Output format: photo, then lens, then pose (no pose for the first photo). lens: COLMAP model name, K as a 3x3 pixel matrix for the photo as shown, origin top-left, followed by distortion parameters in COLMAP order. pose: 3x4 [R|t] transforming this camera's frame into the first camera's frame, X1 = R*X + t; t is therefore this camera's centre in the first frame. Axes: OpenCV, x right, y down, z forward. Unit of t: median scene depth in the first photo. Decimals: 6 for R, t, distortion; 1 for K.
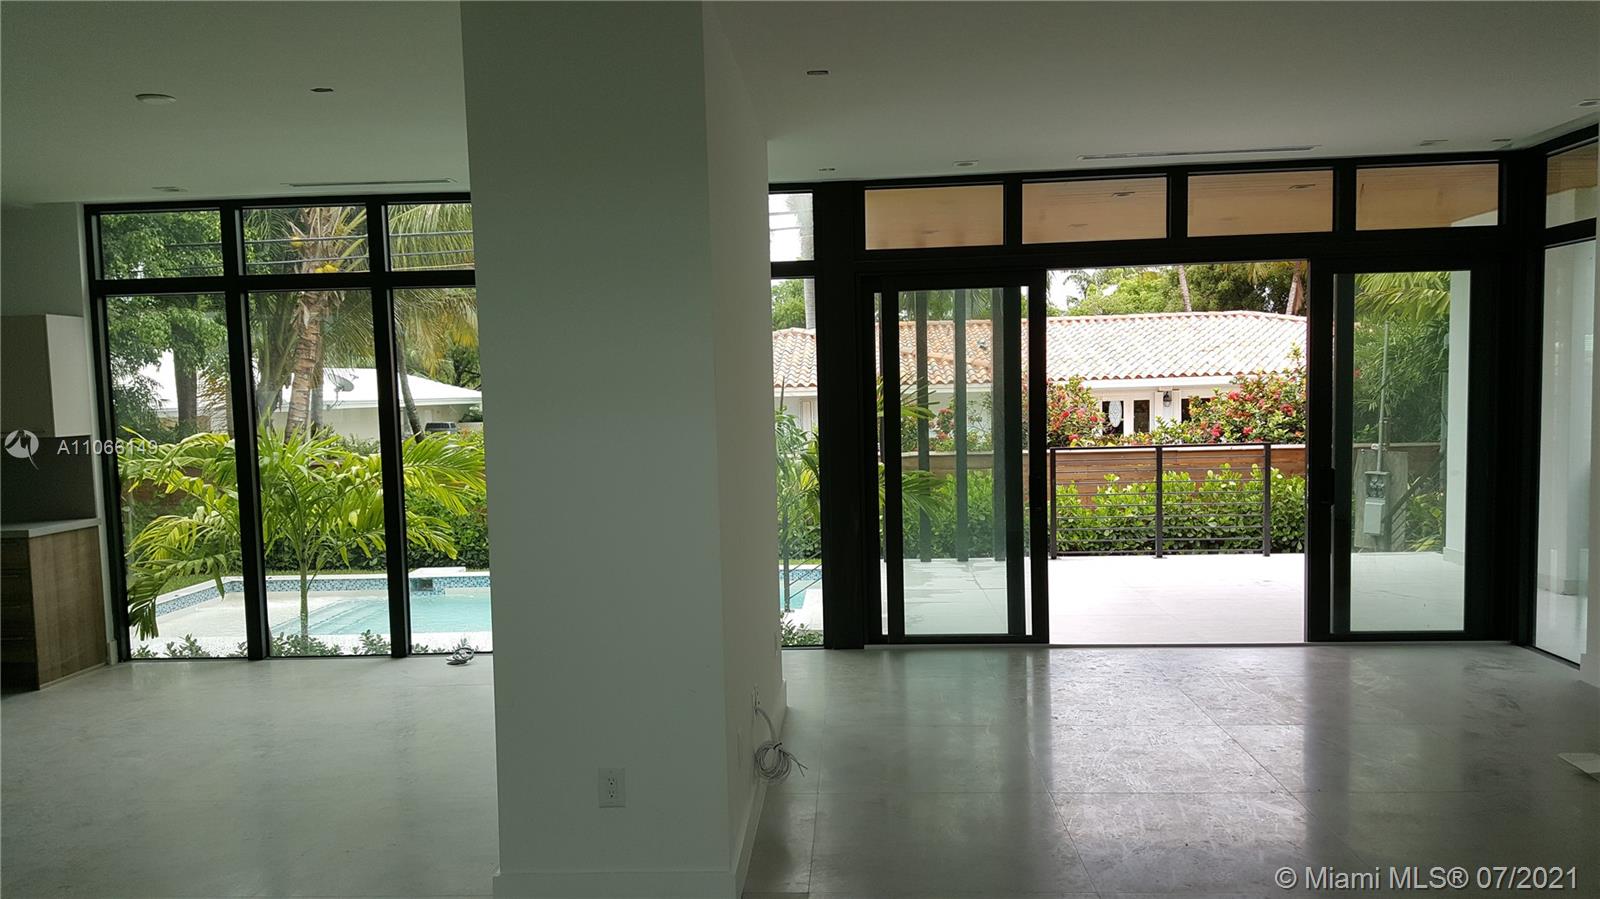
lens RADIAL K [[1187.1, 0, 801.3], [0, 1187.1, 452.3], [0, 0, 1]] dist [0.043420, -0.011966]
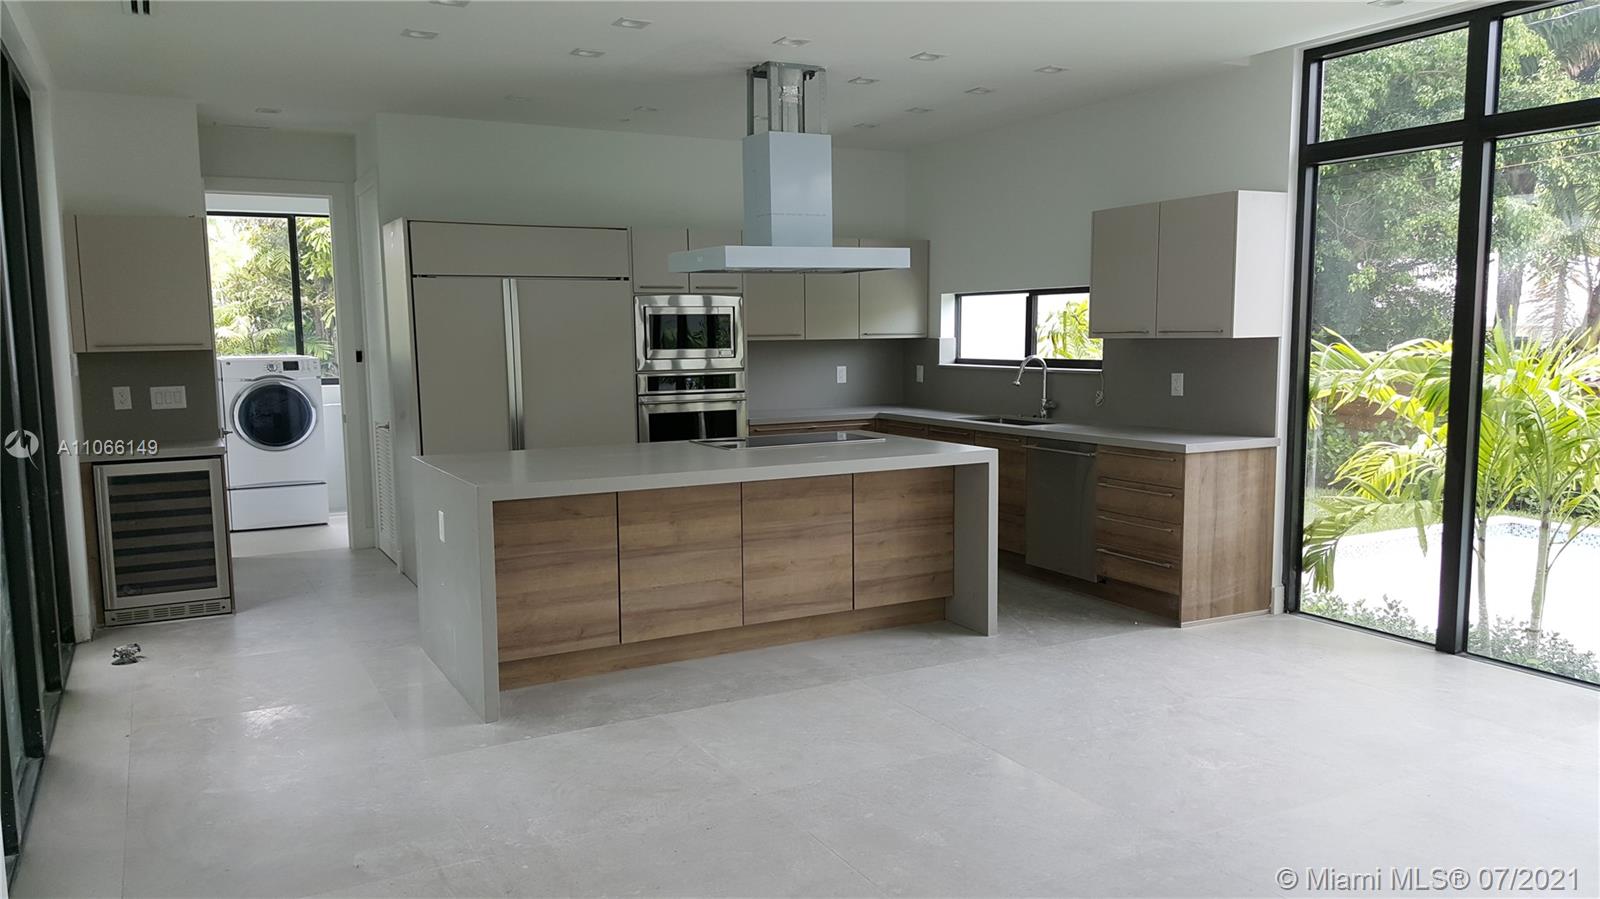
lens RADIAL K [[1187.1, 0, 789.8], [0, 1187.1, 470.7], [0, 0, 1]] dist [0.043420, -0.011966]
pose [[0.512404, 0.125470, -0.849529, -0.050302], [-0.049800, 0.991945, 0.116467, -0.002159], [0.857299, -0.017371, 0.514525, 0.278583]]
